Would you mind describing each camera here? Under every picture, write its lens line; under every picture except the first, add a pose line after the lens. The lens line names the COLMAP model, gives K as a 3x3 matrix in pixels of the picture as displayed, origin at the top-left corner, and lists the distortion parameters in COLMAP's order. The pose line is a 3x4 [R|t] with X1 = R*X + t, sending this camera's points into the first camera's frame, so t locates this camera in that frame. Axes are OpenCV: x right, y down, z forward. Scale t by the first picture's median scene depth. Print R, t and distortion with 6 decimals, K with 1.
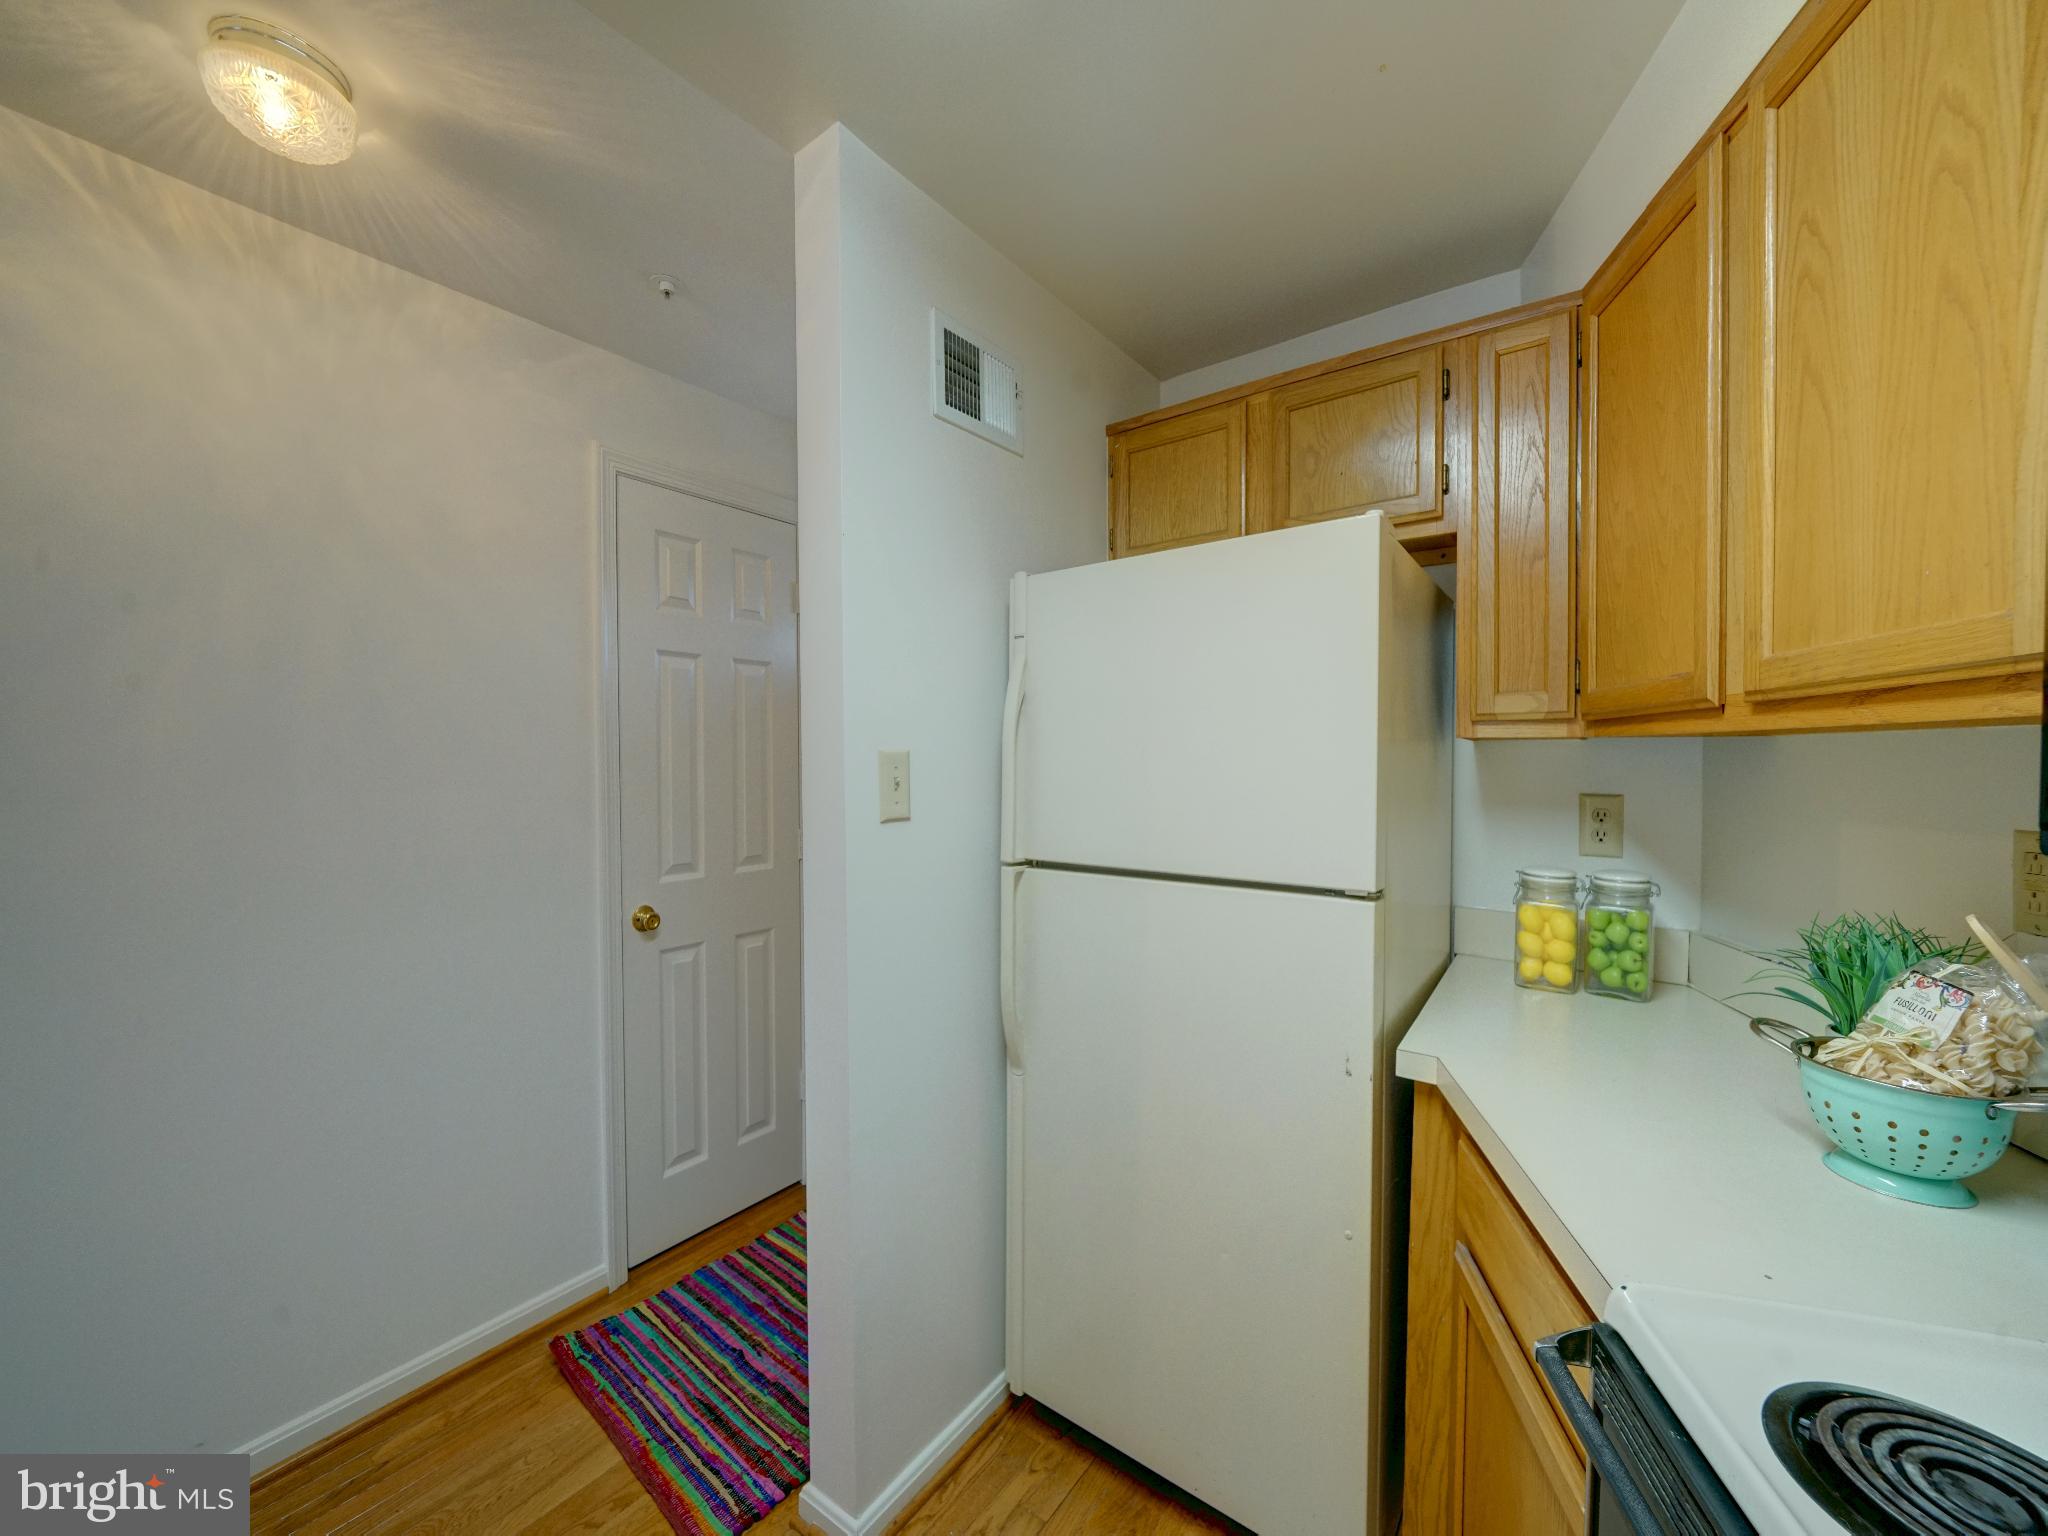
lens RADIAL K [[750.0, 0, 1037.1], [0, 750.0, 772.5], [0, 0, 1]] dist [-0.011178, 0.000111]
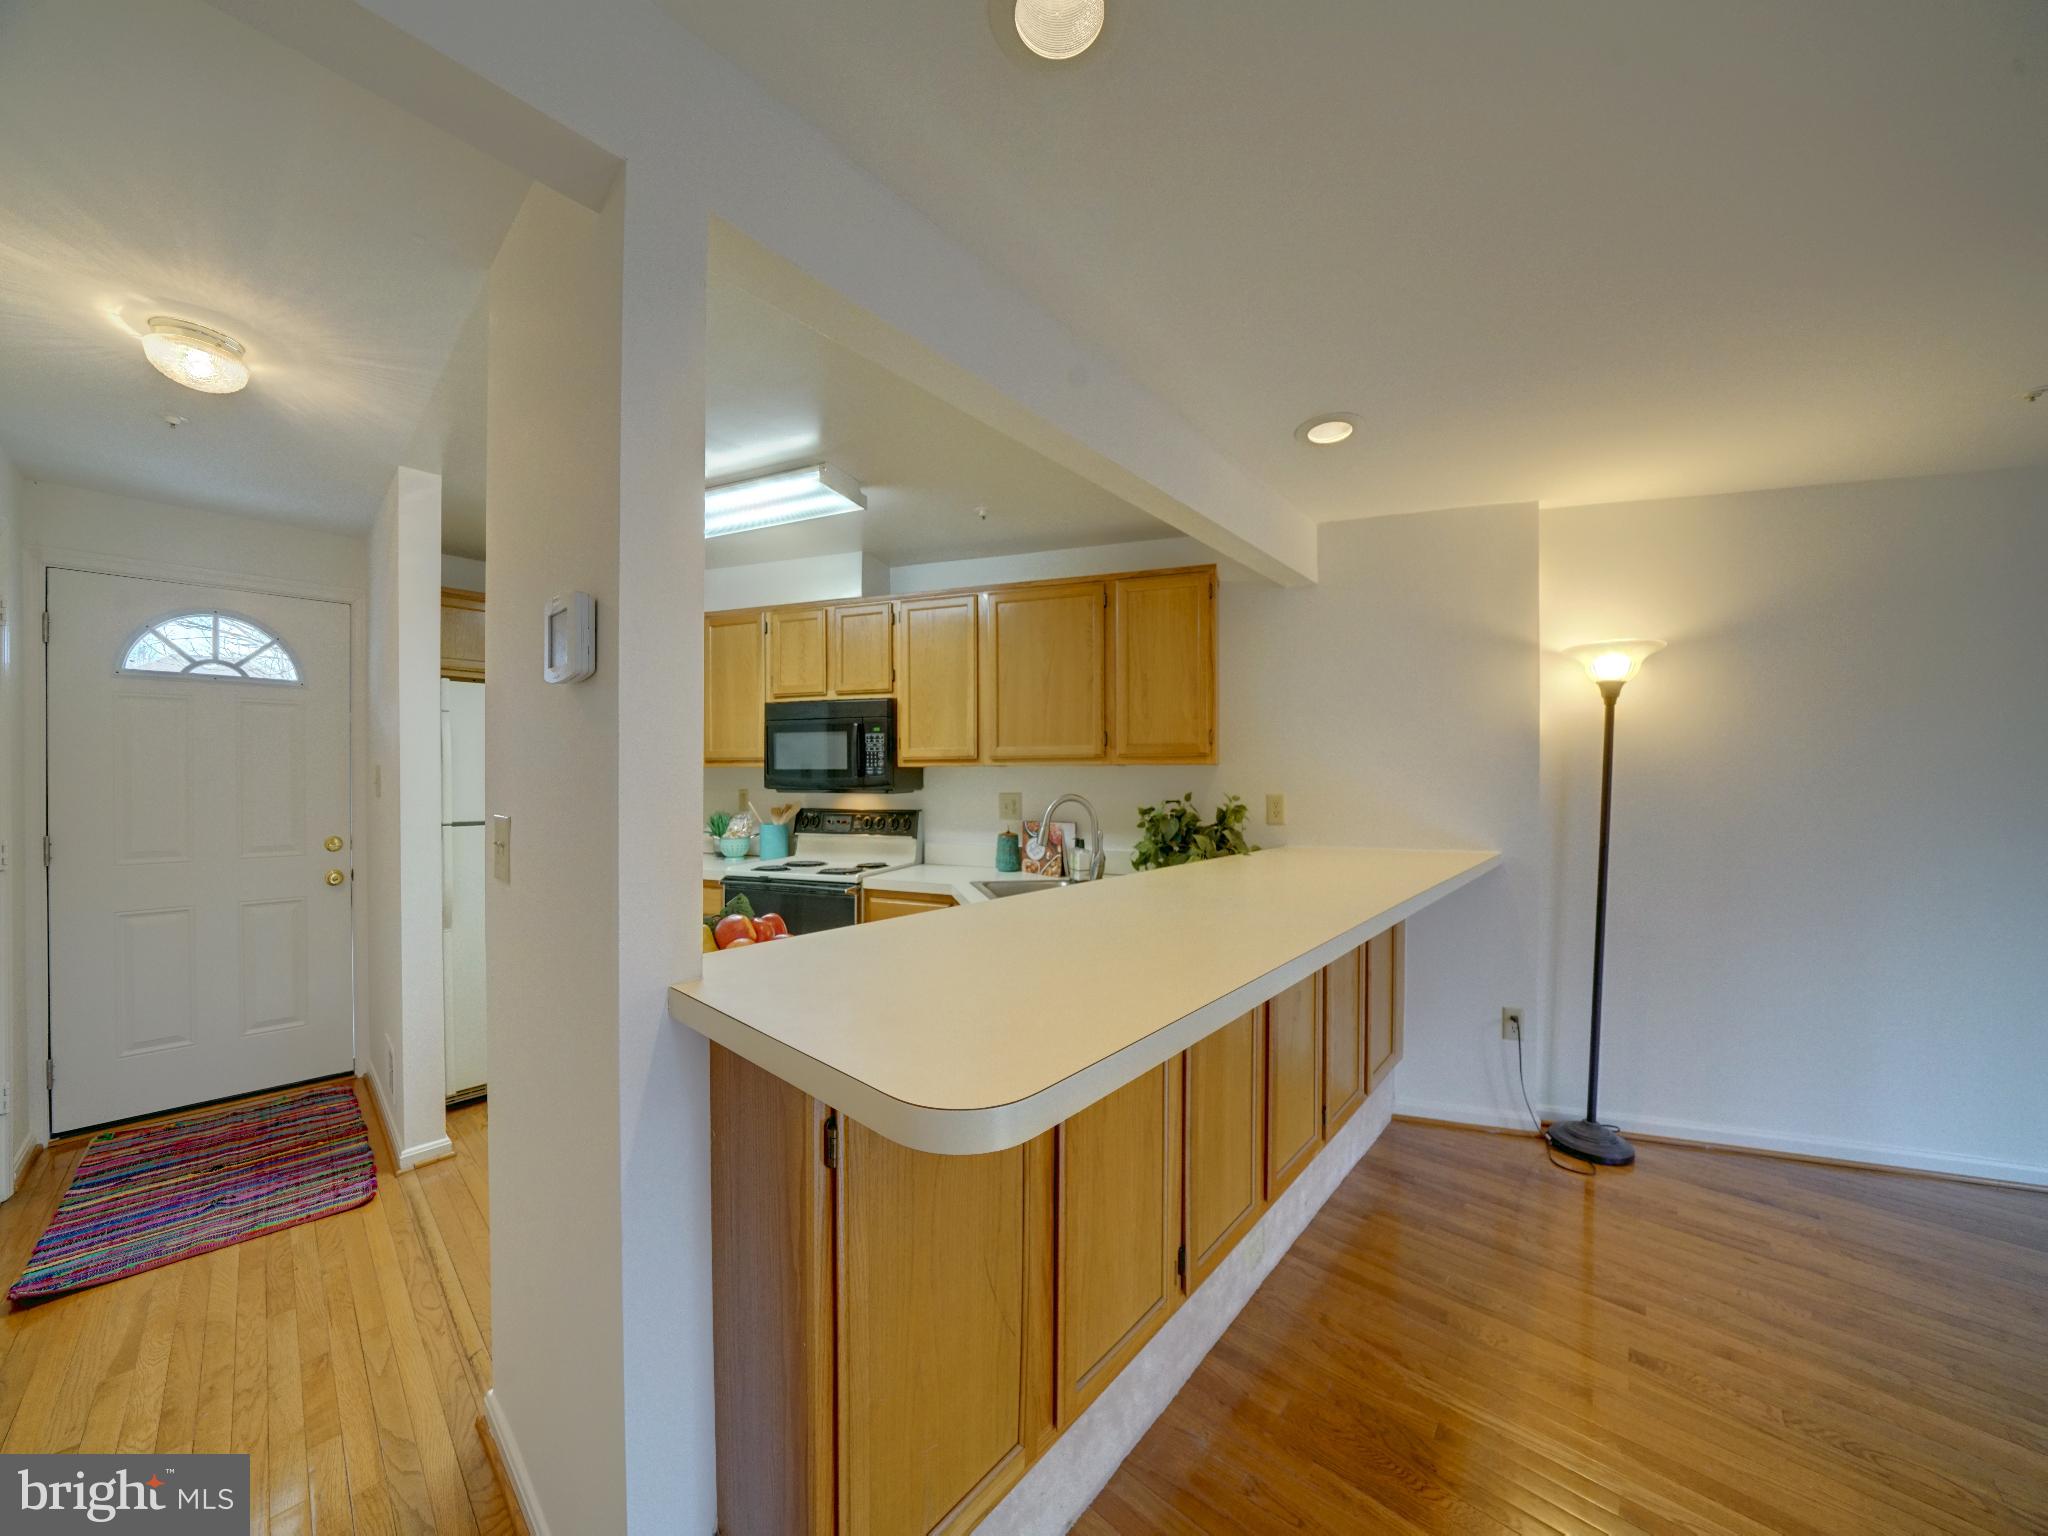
lens RADIAL K [[711.3, 0, 1007.3], [0, 711.3, 782.3], [0, 0, 1]] dist [-0.023762, 0.002409]
pose [[0.114145, -0.008415, 0.993428, -1.723846], [0.018528, 0.999808, 0.006340, 0.021646], [-0.993291, 0.017683, 0.114279, -0.708844]]
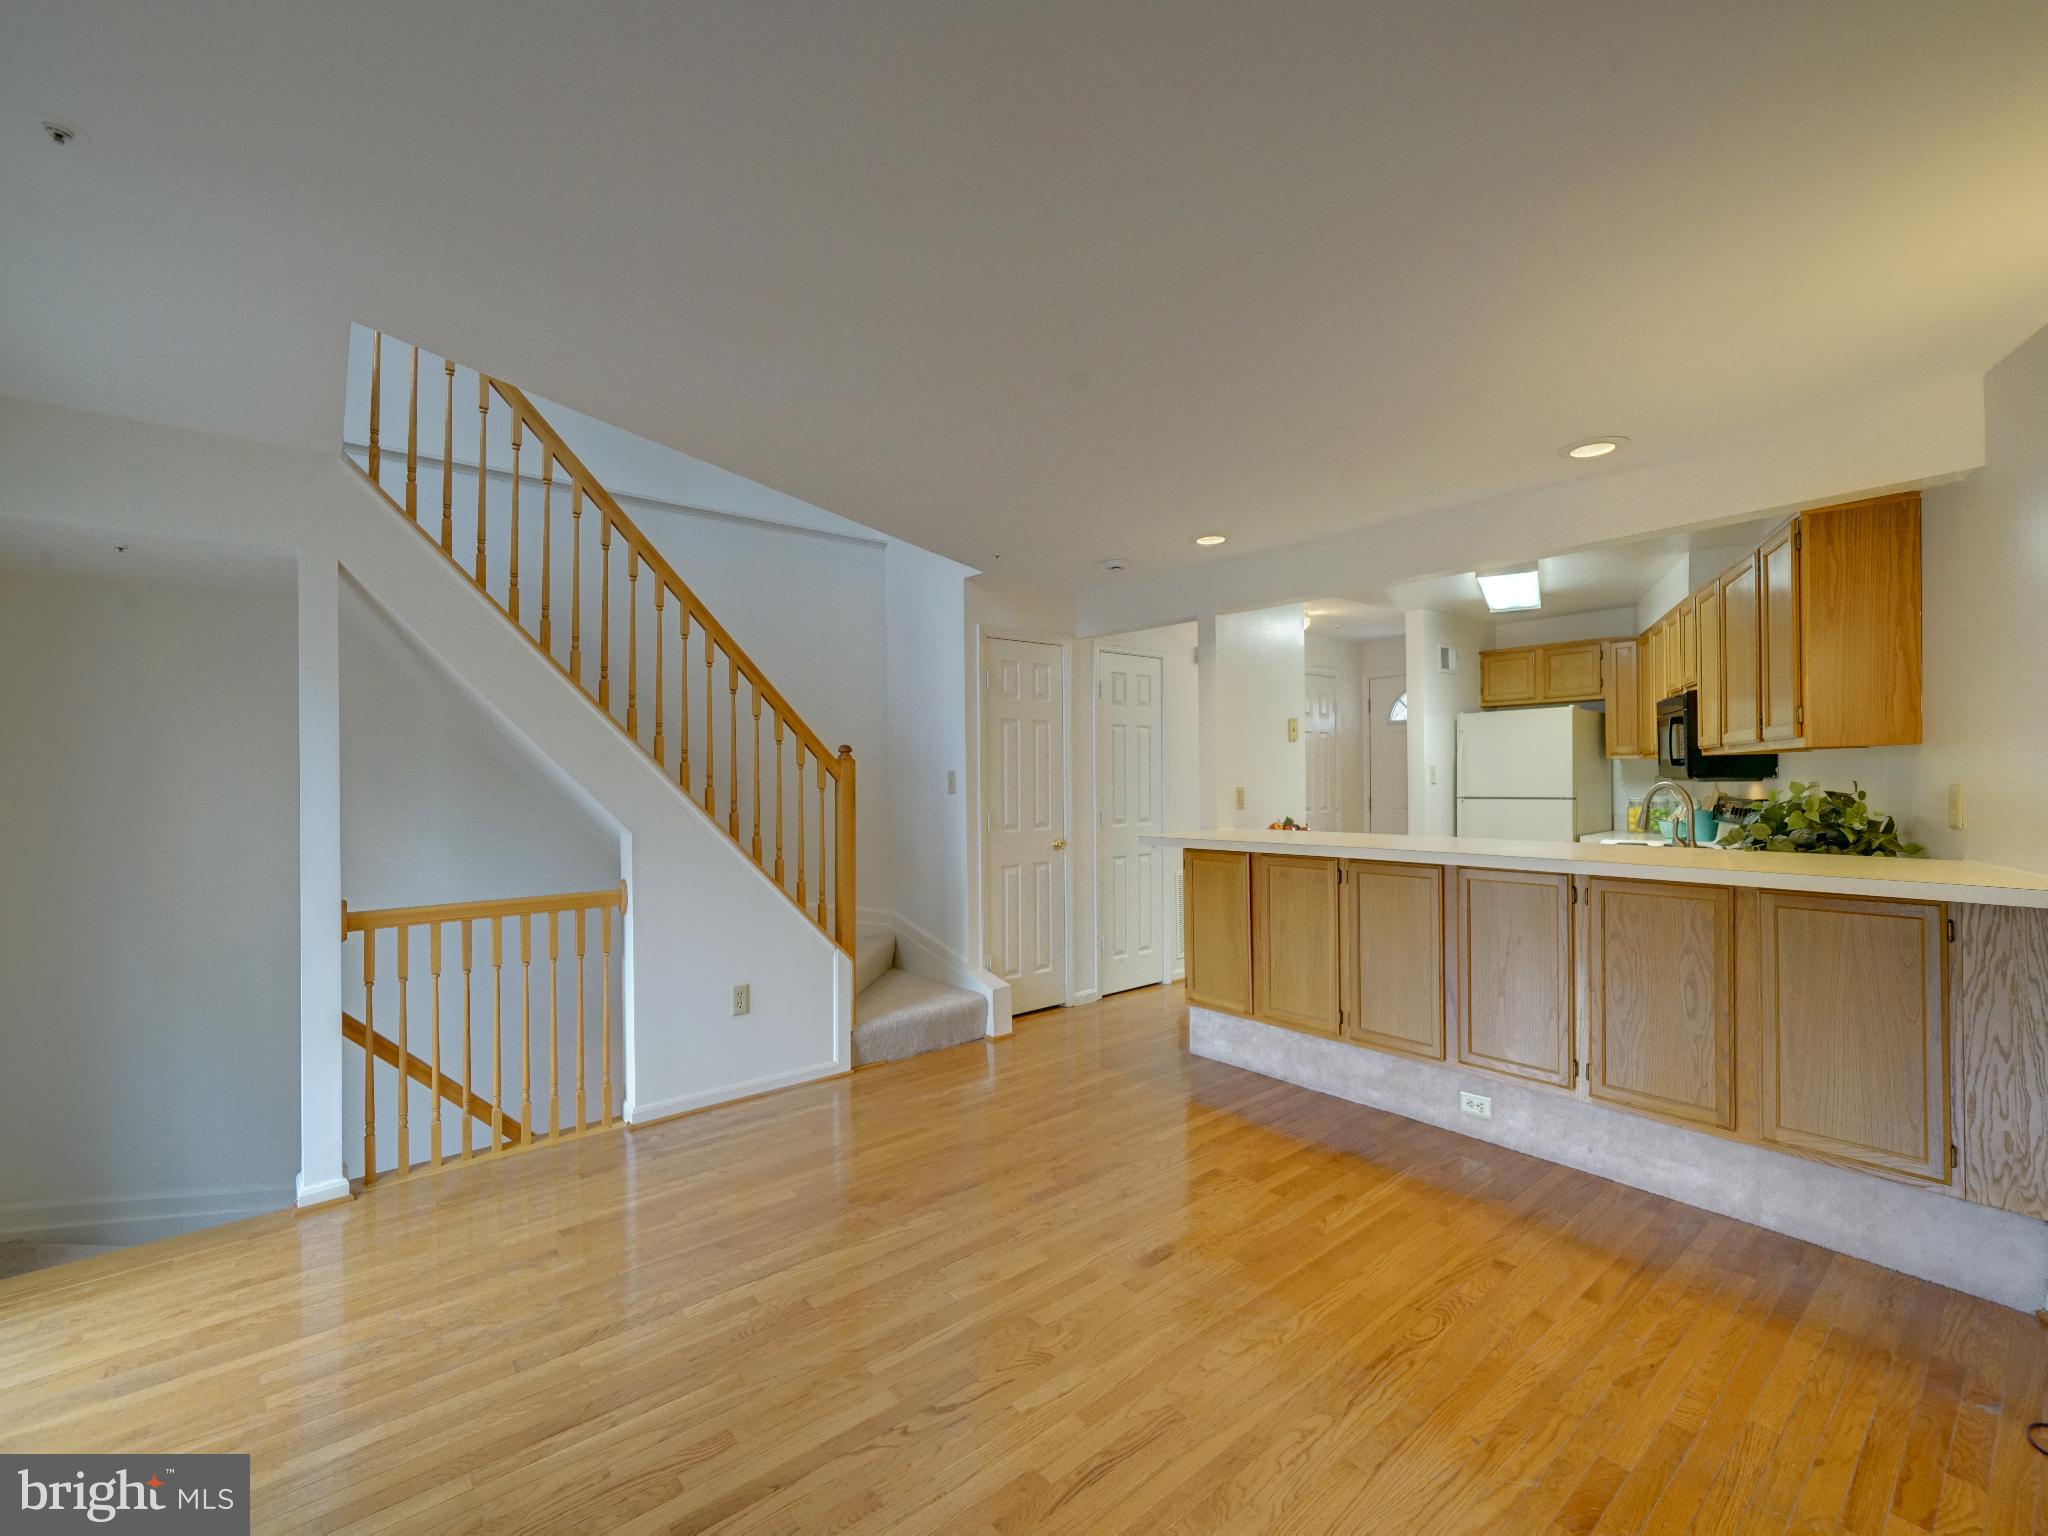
lens RADIAL K [[864.3, 0, 1030.4], [0, 864.3, 791.4], [0, 0, 1]] dist [0.012795, -0.000148]
pose [[0.970987, -0.005902, -0.239058, -0.990959], [0.005870, 0.999982, -0.000847, 0.084182], [0.239059, -0.000581, 0.971005, -3.327610]]
